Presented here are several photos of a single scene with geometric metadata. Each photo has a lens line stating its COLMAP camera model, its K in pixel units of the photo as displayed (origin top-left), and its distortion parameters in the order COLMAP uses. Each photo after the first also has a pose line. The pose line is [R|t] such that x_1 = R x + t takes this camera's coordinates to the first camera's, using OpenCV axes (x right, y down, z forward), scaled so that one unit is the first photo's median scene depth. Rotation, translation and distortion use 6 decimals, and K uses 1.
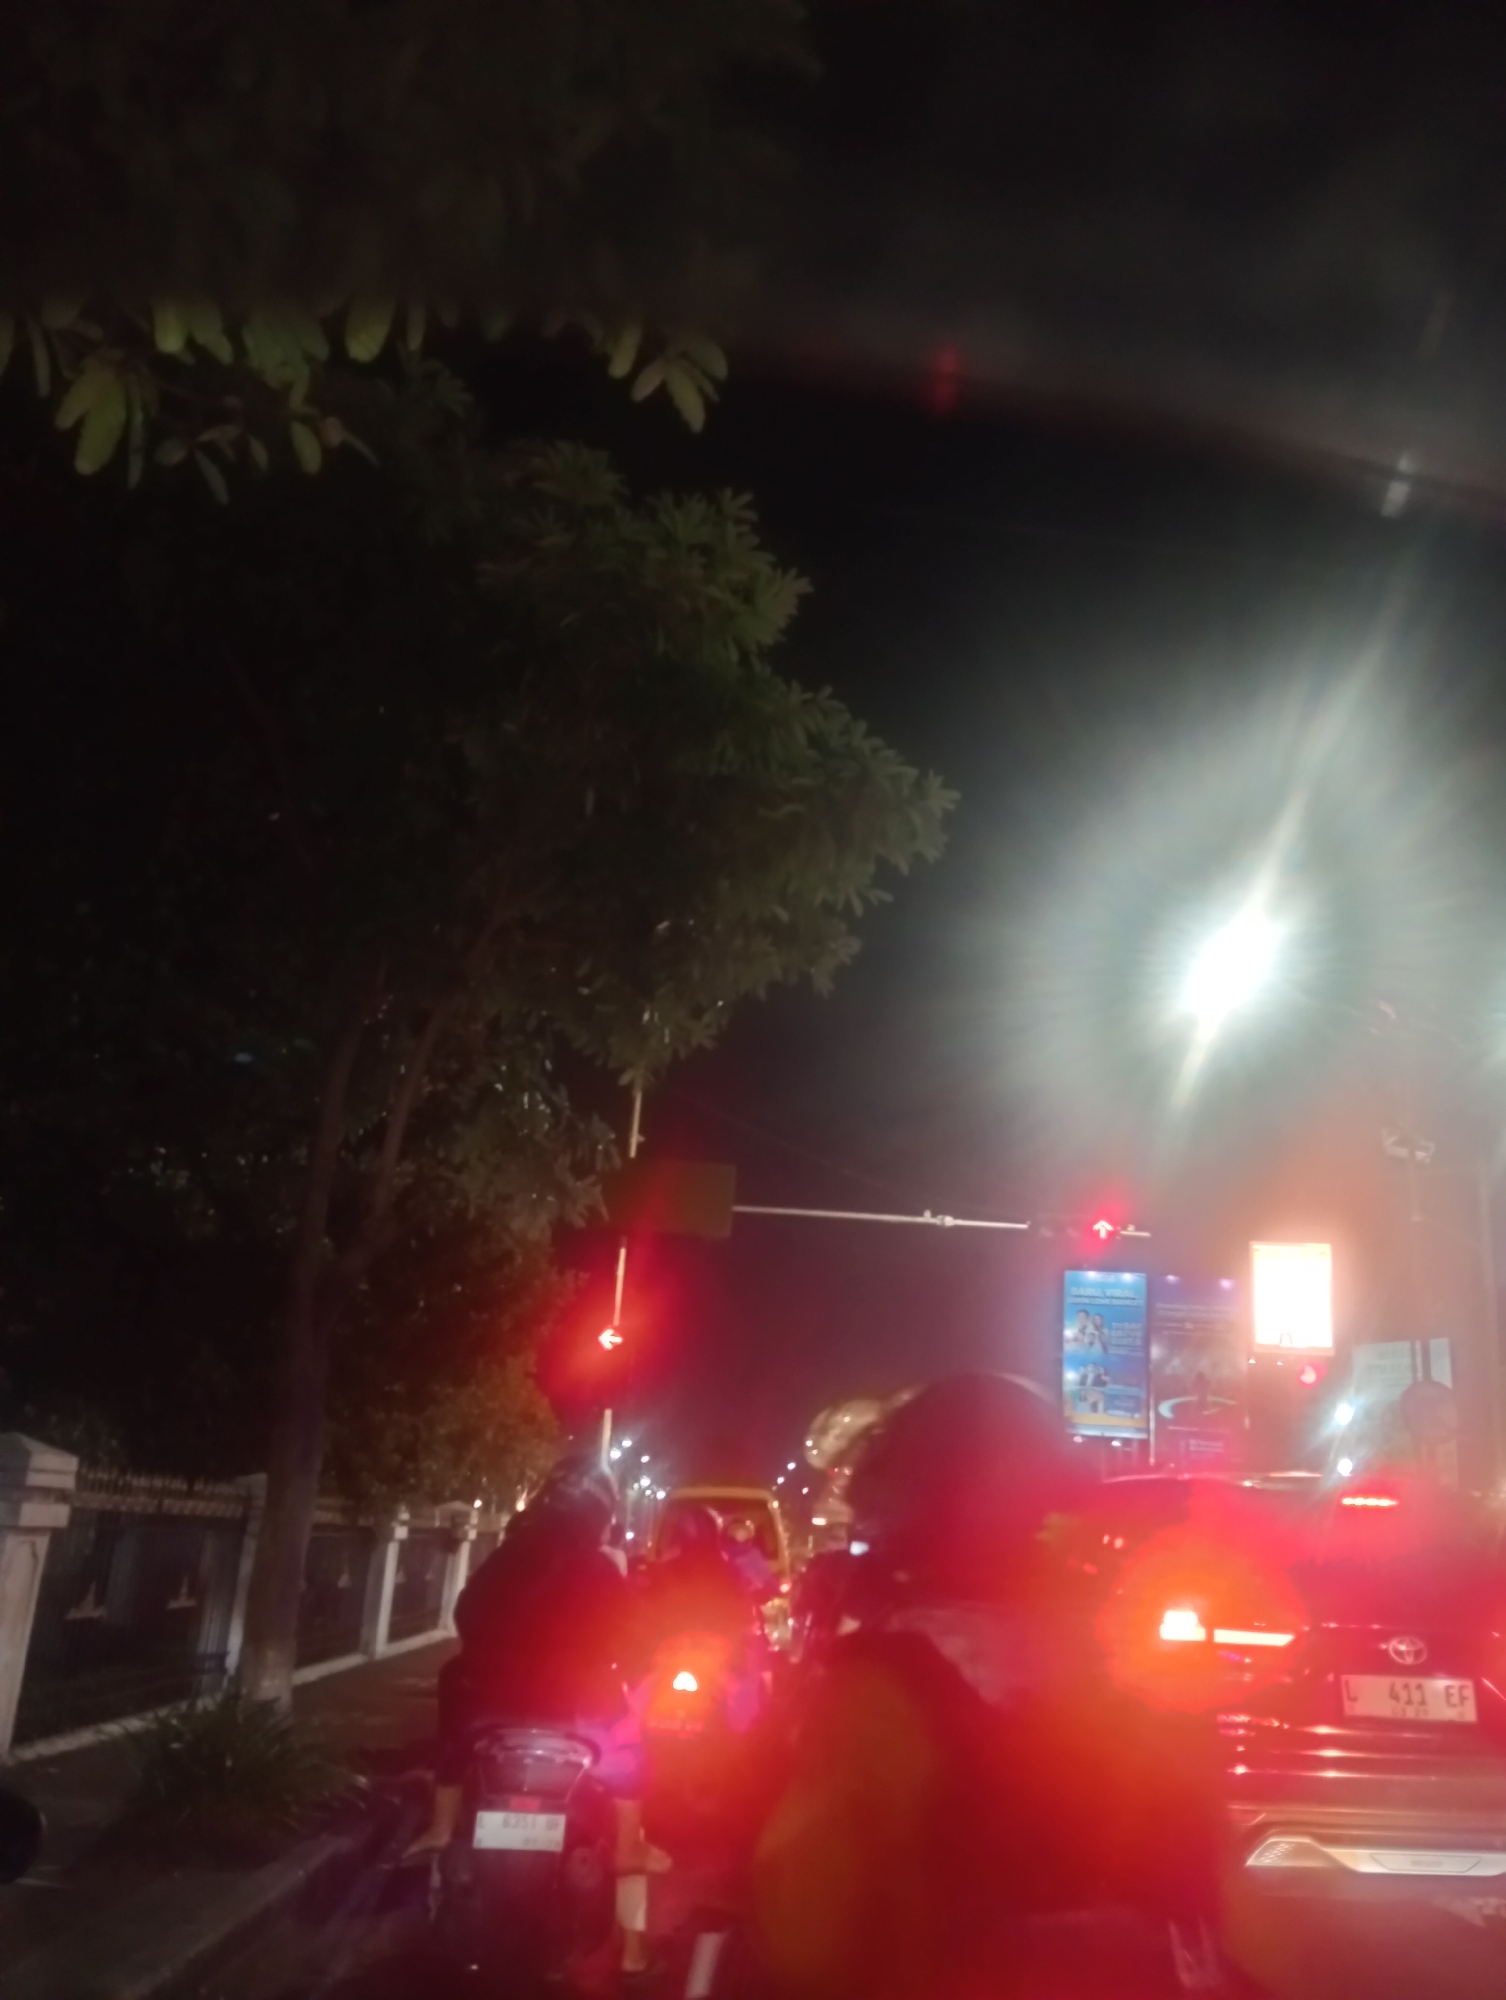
lens RADIAL K [[1603.7, 0, 753.0], [0, 1603.7, 1000.0], [0, 0, 1]] dist [0.114275, -0.256770]
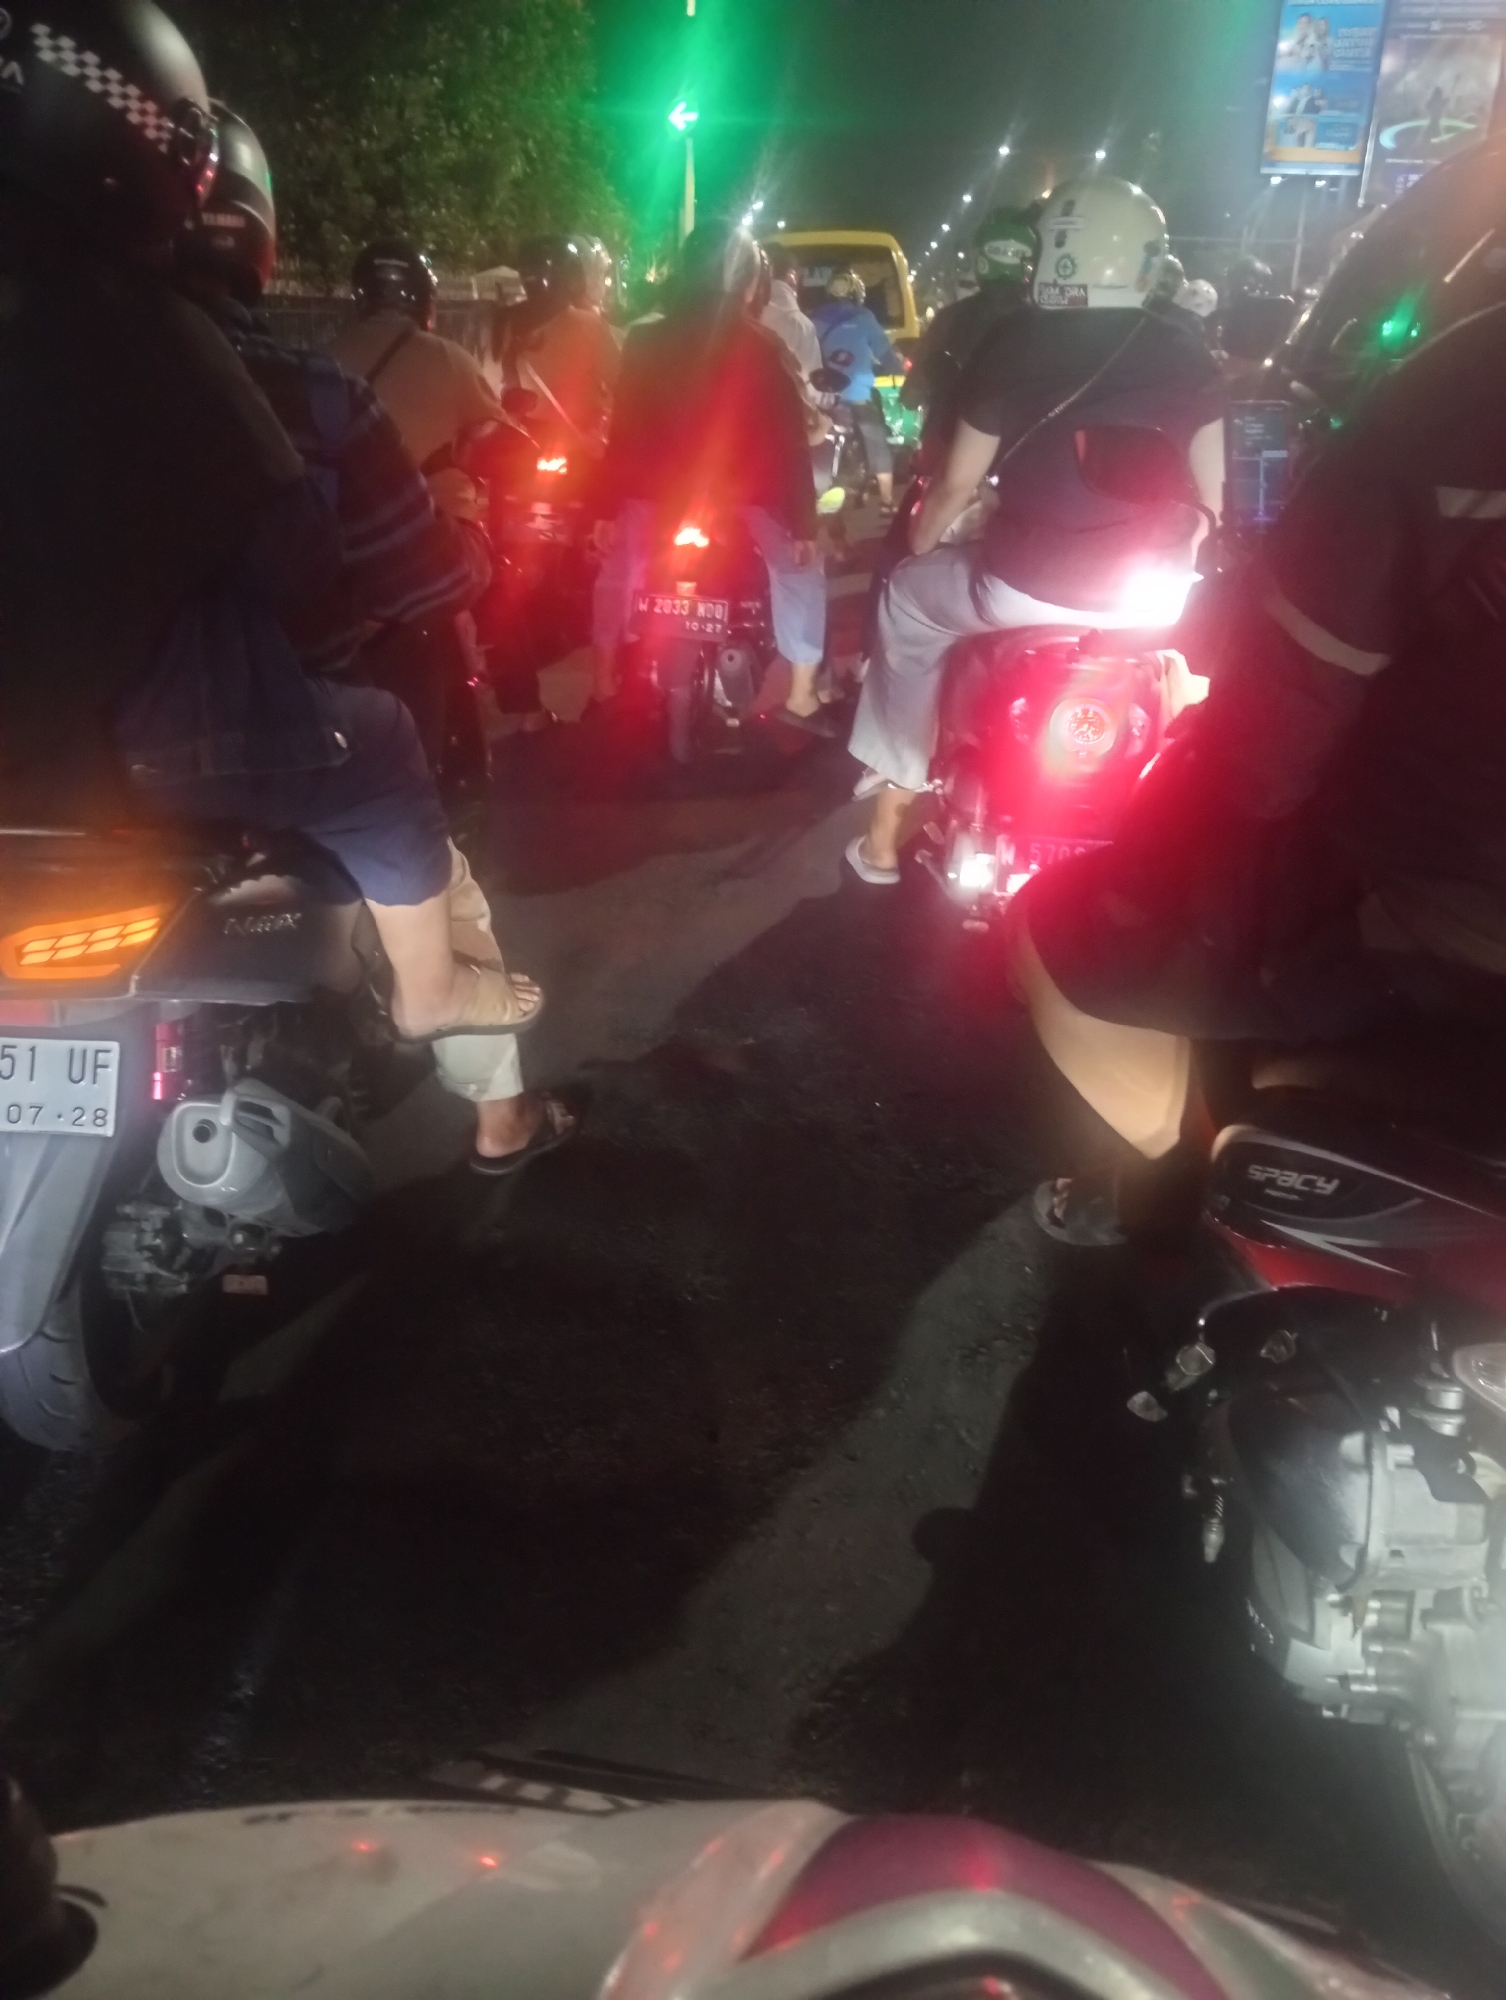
lens RADIAL K [[1634.2, 0, 753.0], [0, 1634.2, 1000.0], [0, 0, 1]] dist [-0.020932, -0.006410]
pose [[0.995617, 0.001556, -0.093510, 0.011243], [0.060472, 0.752012, 0.656370, 0.056575], [0.071342, -0.659148, 0.748622, 0.155599]]
